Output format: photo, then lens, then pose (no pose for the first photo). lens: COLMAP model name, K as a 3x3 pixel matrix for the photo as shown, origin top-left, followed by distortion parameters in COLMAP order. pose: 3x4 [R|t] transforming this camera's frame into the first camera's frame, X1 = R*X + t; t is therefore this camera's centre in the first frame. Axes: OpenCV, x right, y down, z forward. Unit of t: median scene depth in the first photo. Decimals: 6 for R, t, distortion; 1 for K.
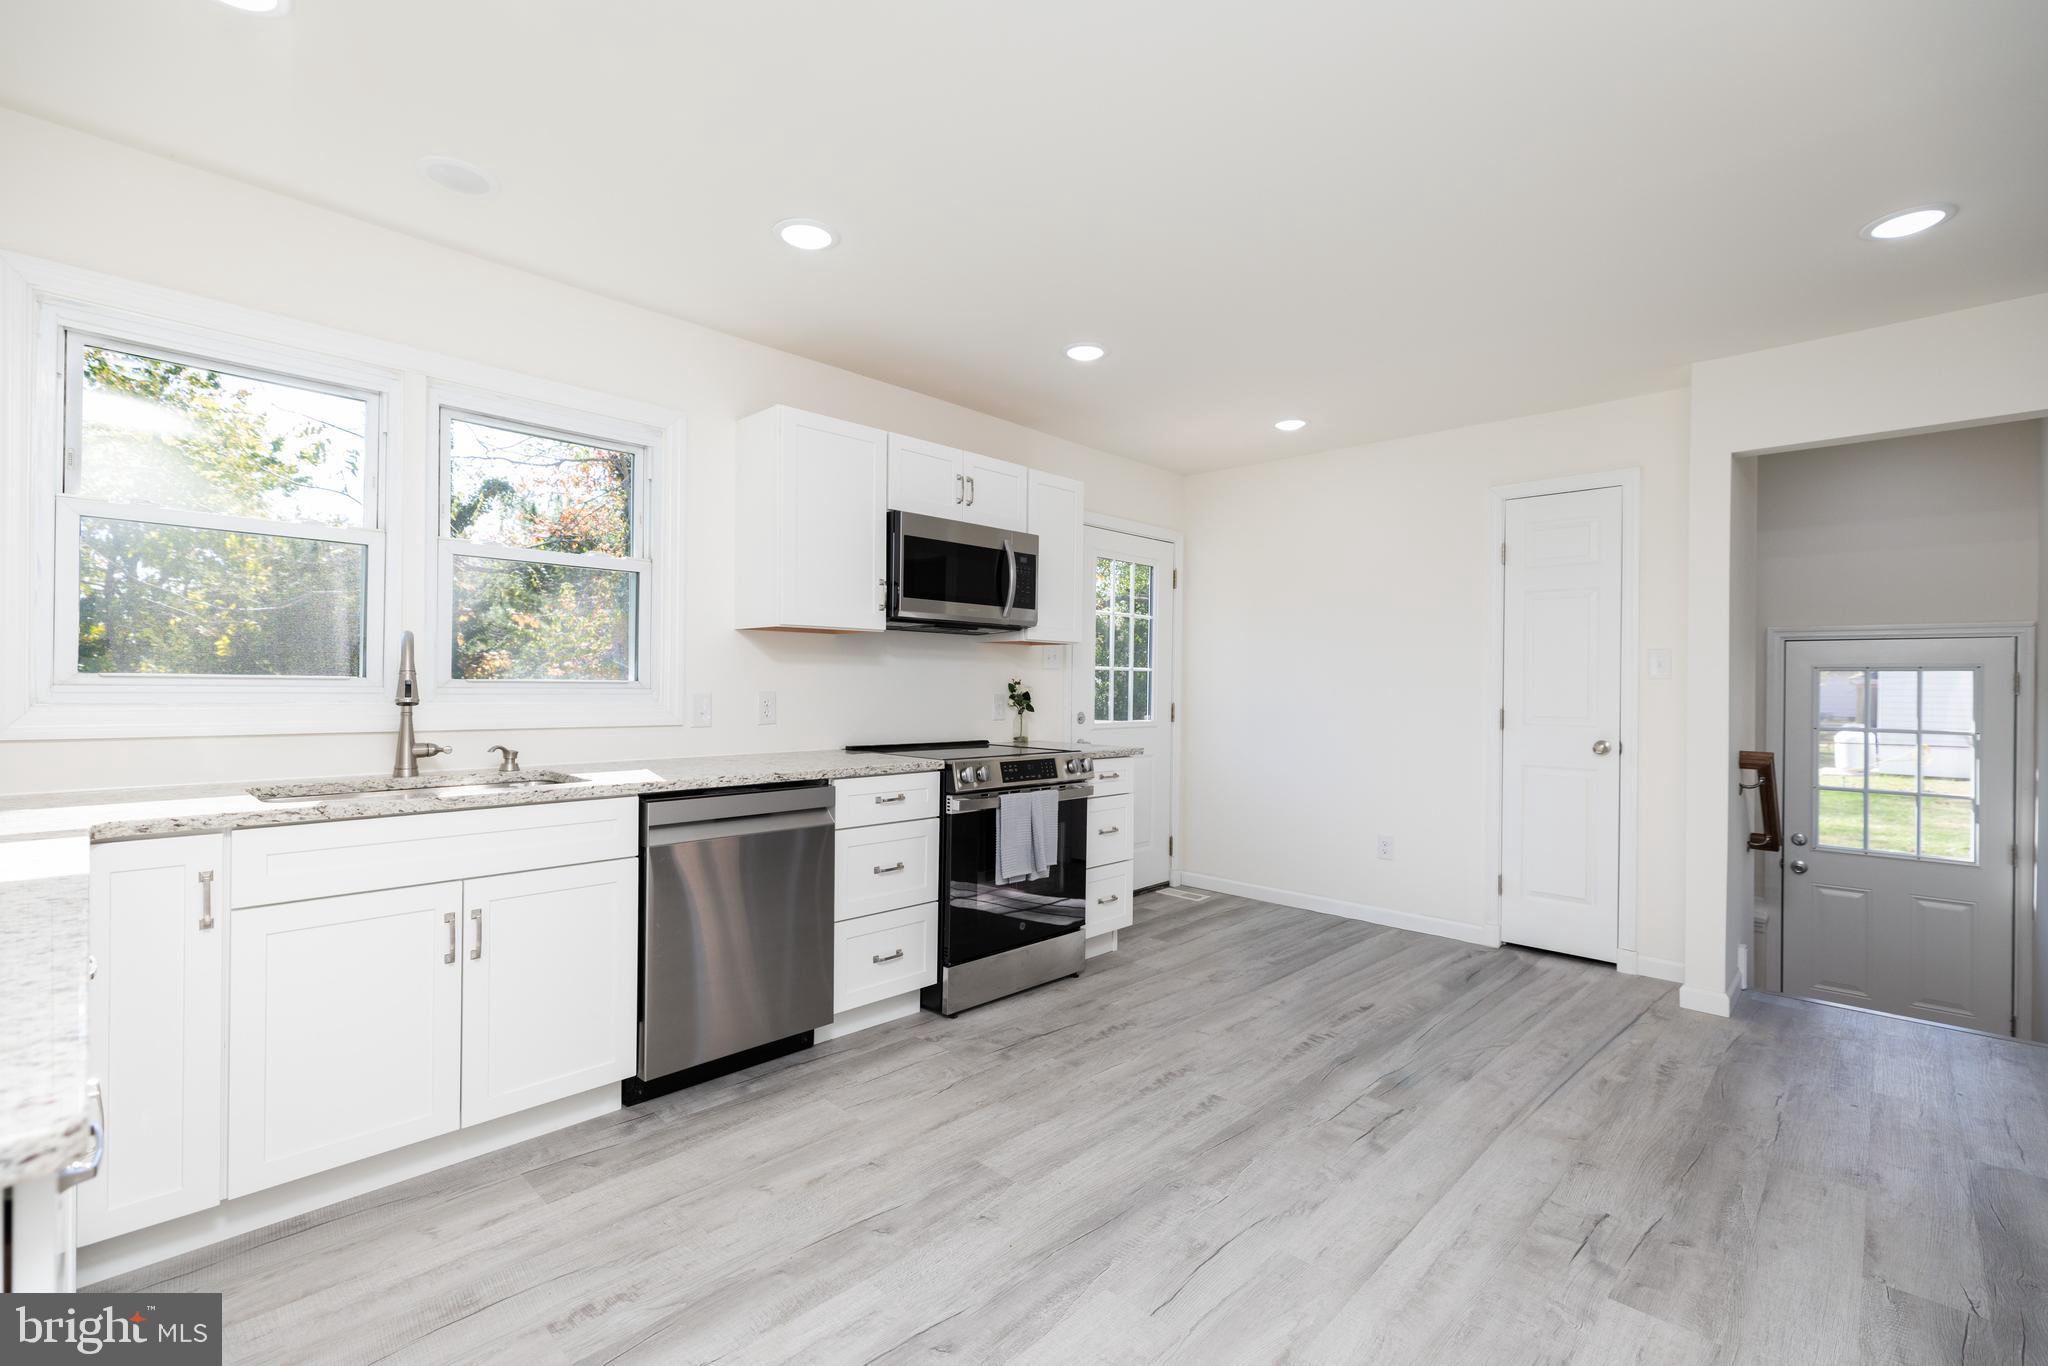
lens RADIAL K [[906.8, 0, 1019.0], [0, 906.8, 681.2], [0, 0, 1]] dist [0.004318, -0.000746]
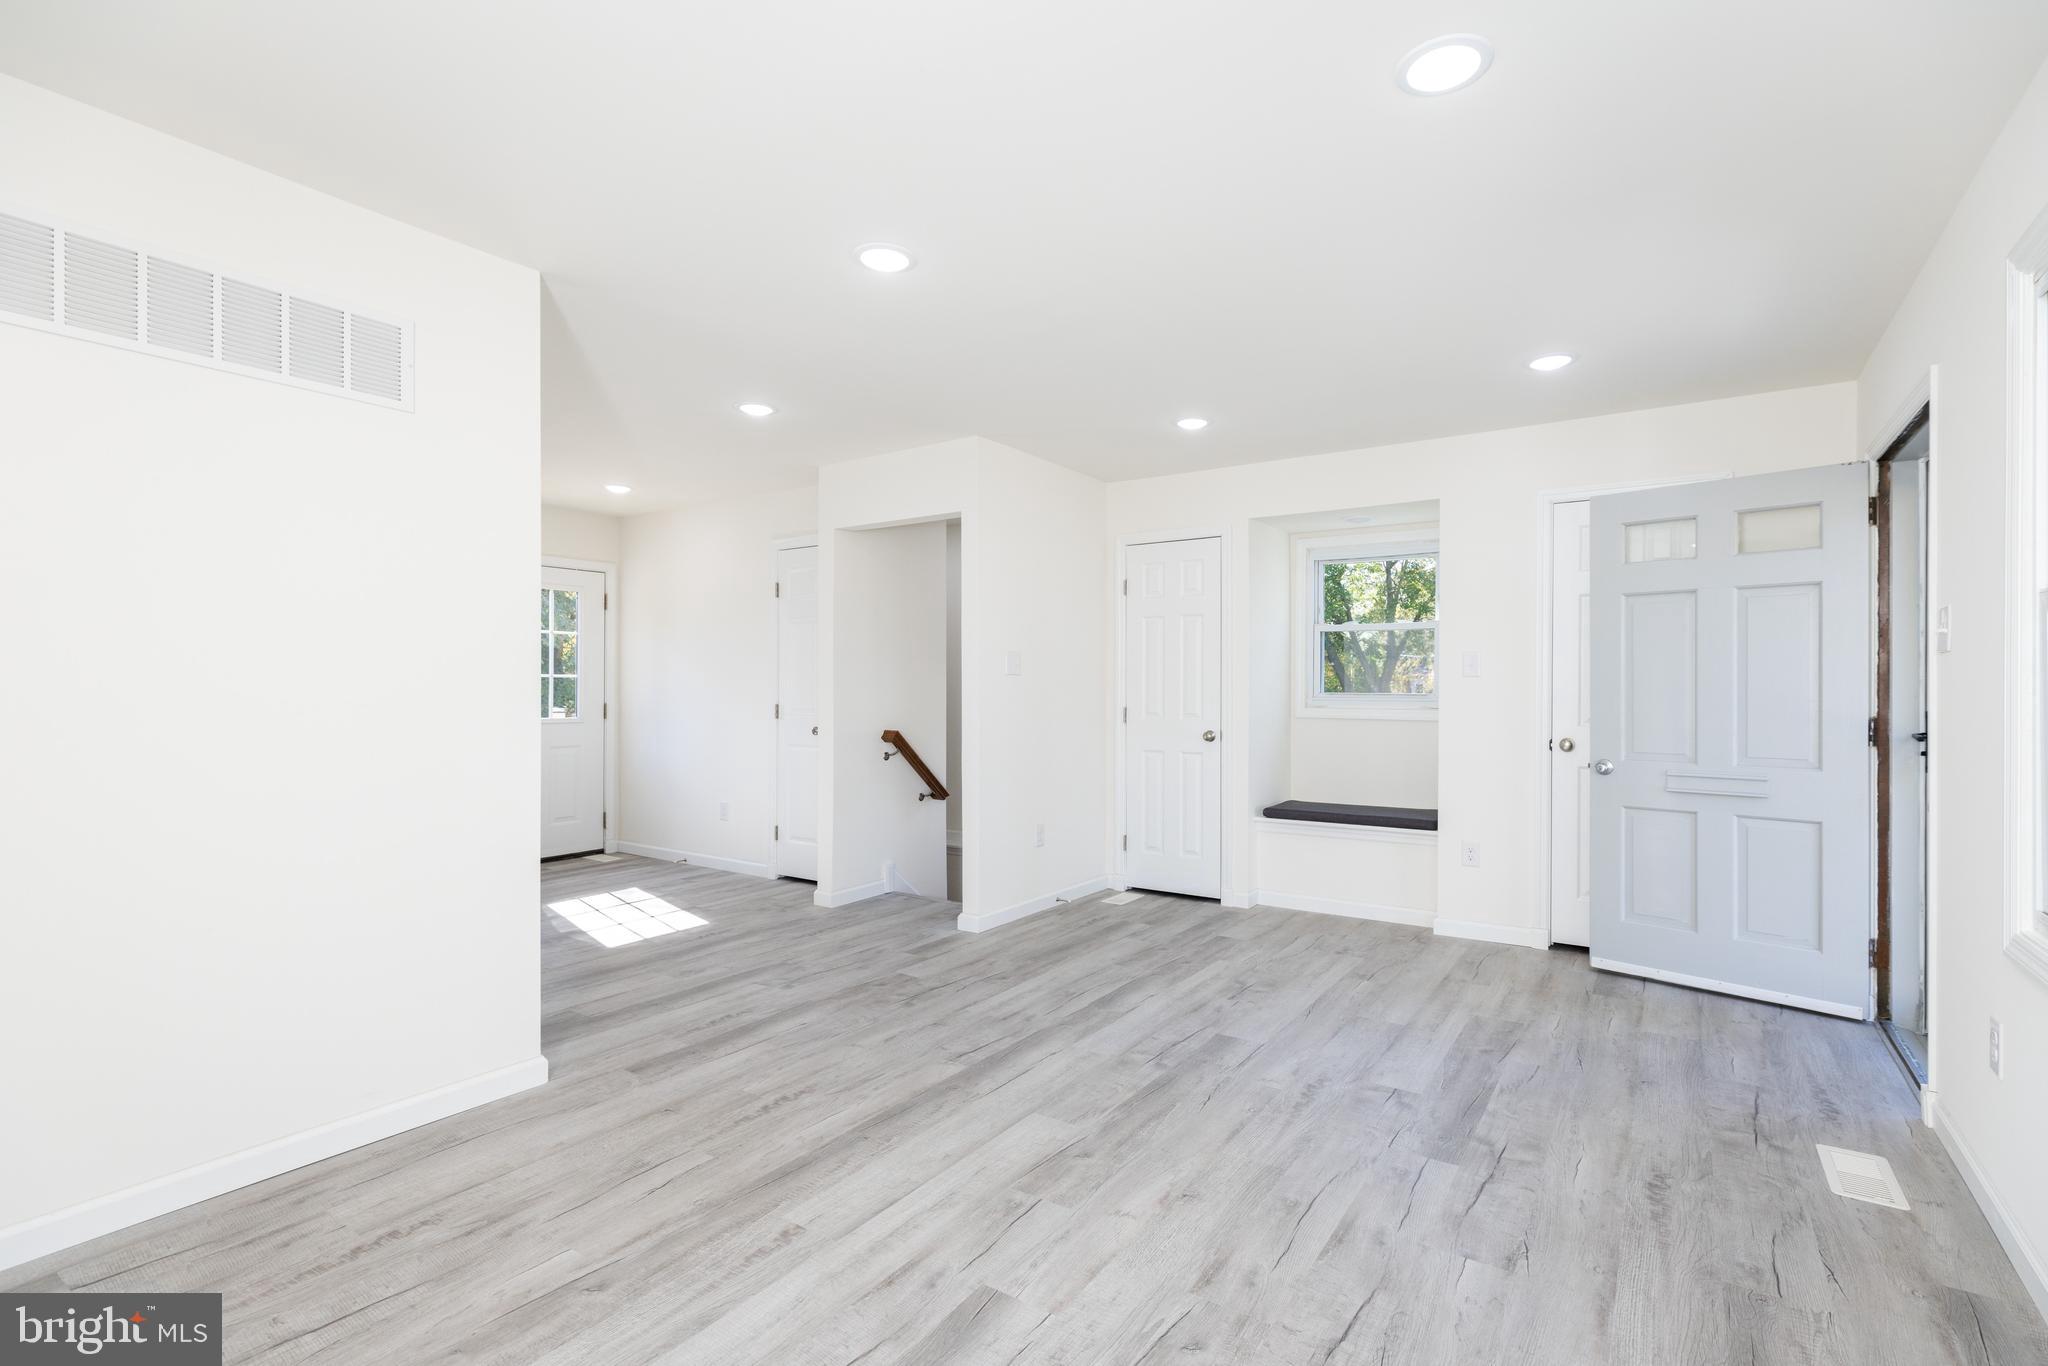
lens RADIAL K [[930.6, 0, 1074.4], [0, 930.6, 700.1], [0, 0, 1]] dist [0.003673, 0.000901]
pose [[0.981358, -0.010552, 0.191897, 0.916292], [0.007931, 0.999865, 0.014423, 0.010917], [-0.192023, -0.012632, 0.981309, -0.593264]]
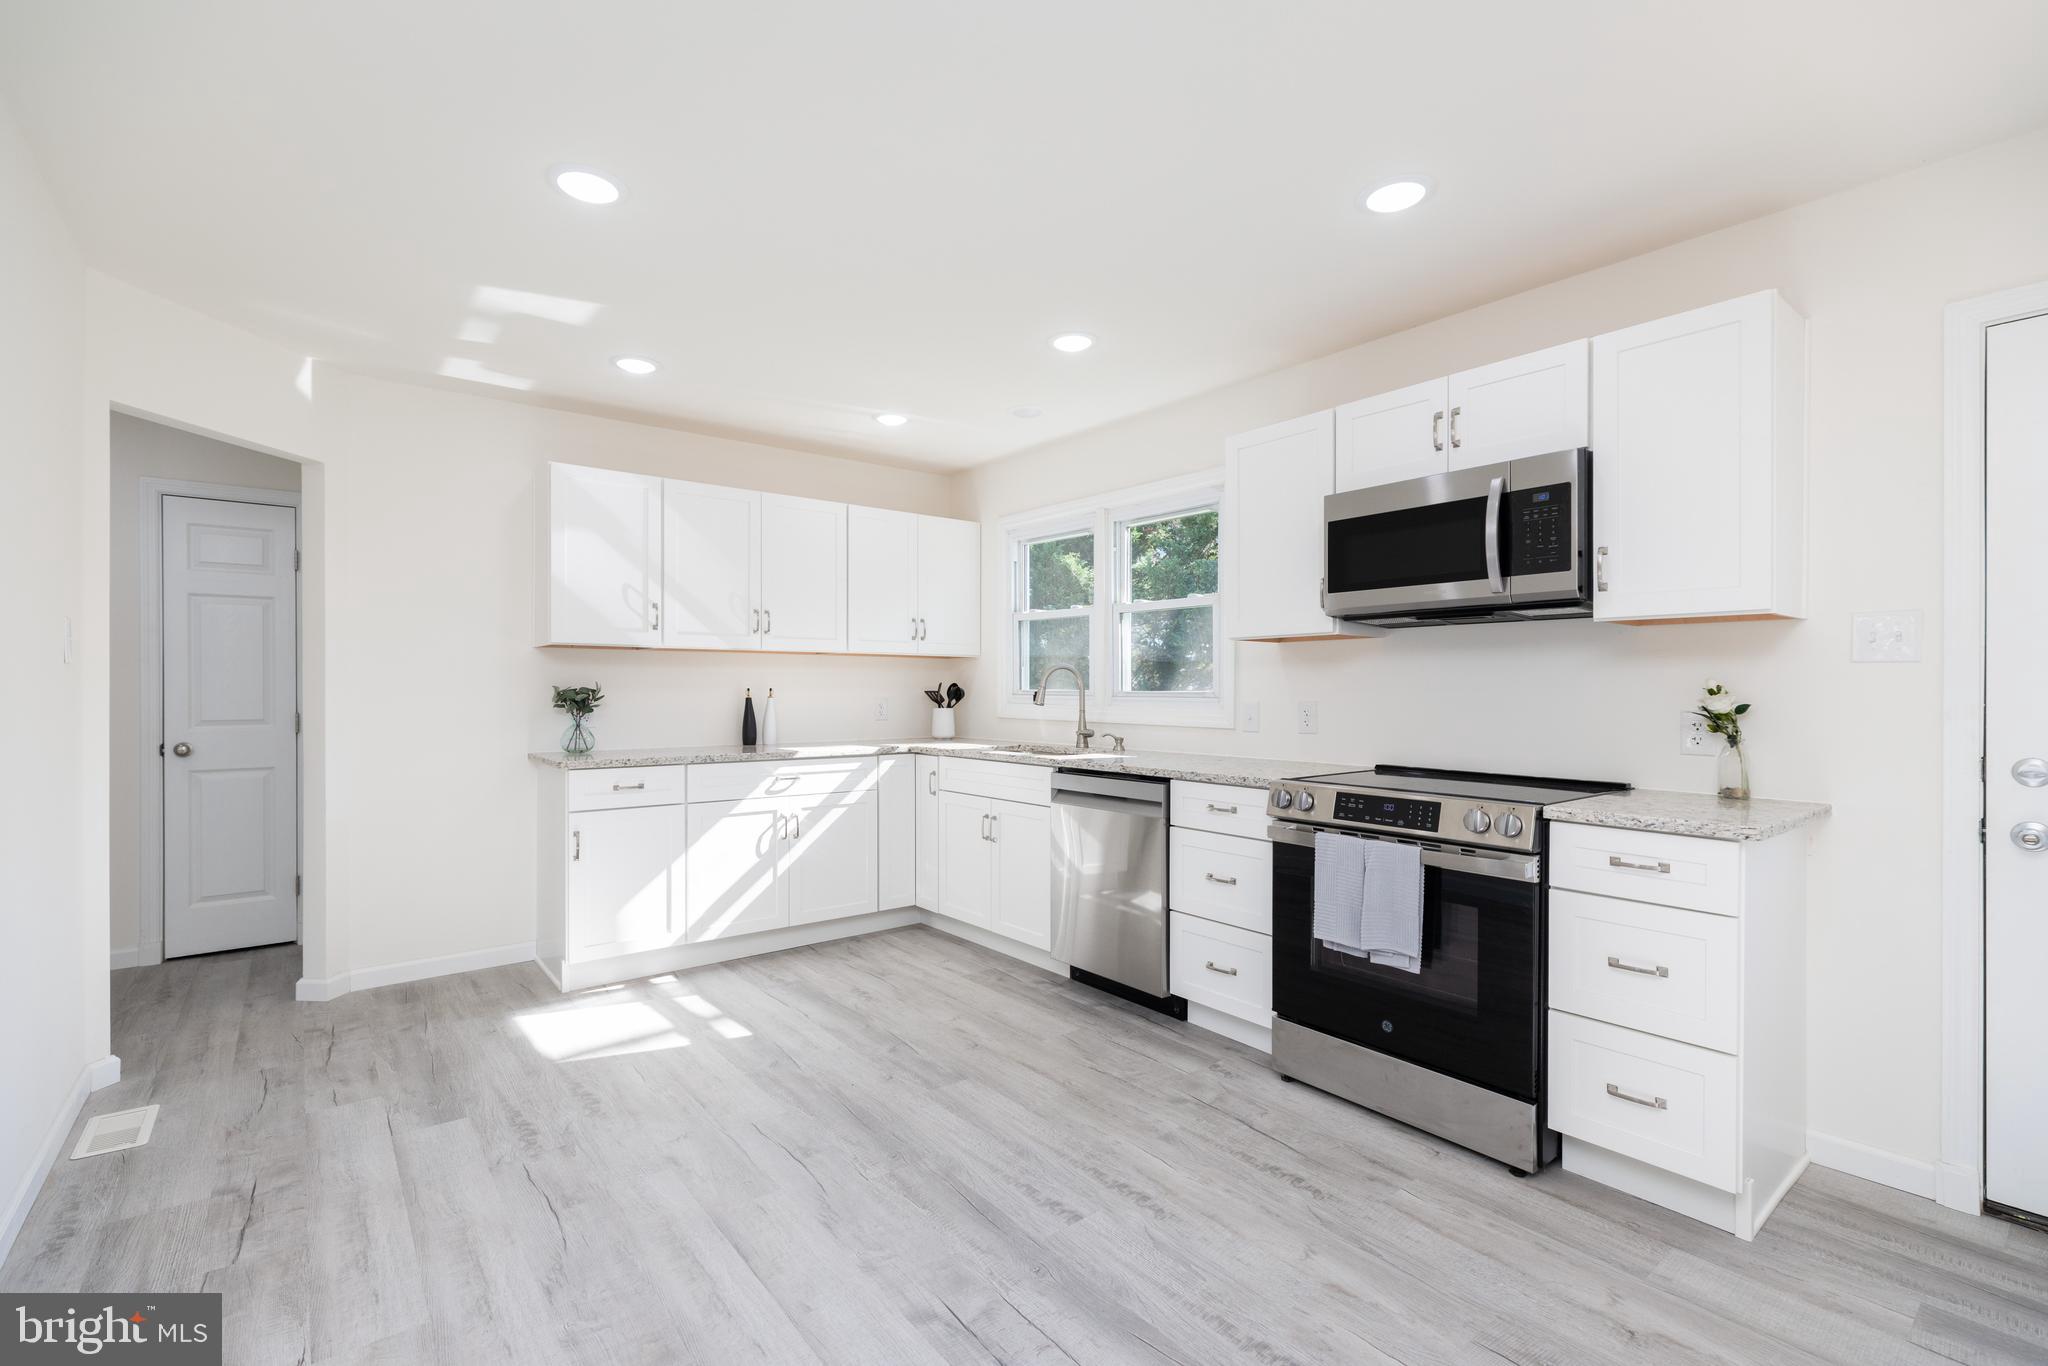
lens RADIAL K [[906.8, 0, 1008.6], [0, 906.8, 682.7], [0, 0, 1]] dist [0.004318, -0.000746]
pose [[-0.137331, -0.018433, -0.990354, 0.824062], [-0.001725, 0.999830, -0.018371, 0.010621], [0.990524, -0.000814, -0.137340, 0.860223]]
